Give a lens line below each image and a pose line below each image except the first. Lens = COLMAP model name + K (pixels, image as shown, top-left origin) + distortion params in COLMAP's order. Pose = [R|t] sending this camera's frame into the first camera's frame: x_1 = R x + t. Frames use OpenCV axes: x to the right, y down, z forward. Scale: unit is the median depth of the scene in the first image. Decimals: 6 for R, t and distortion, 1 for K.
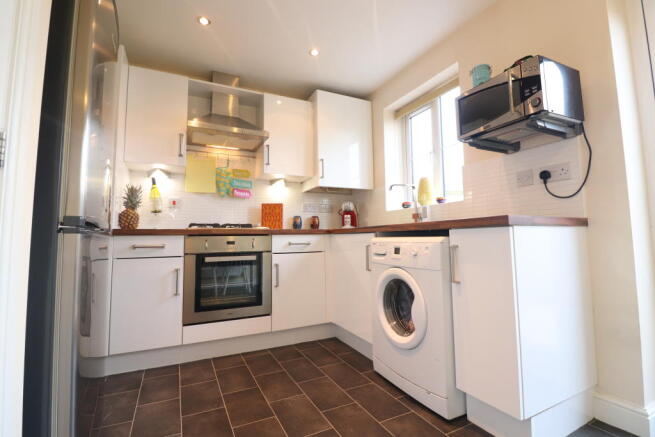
lens RADIAL K [[304.9, 0, 329.2], [0, 304.9, 213.1], [0, 0, 1]] dist [0.000763, 0.000071]
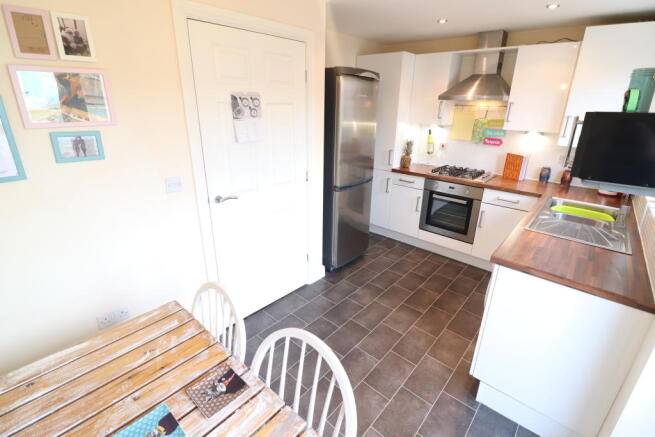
lens RADIAL K [[304.9, 0, 329.2], [0, 304.9, 213.1], [0, 0, 1]] dist [0.000763, 0.000071]
pose [[0.357238, 0.334049, -0.872234, 0.678086], [0.062620, 0.923189, 0.379211, -0.331899], [0.931912, -0.190088, 0.308880, 0.003567]]
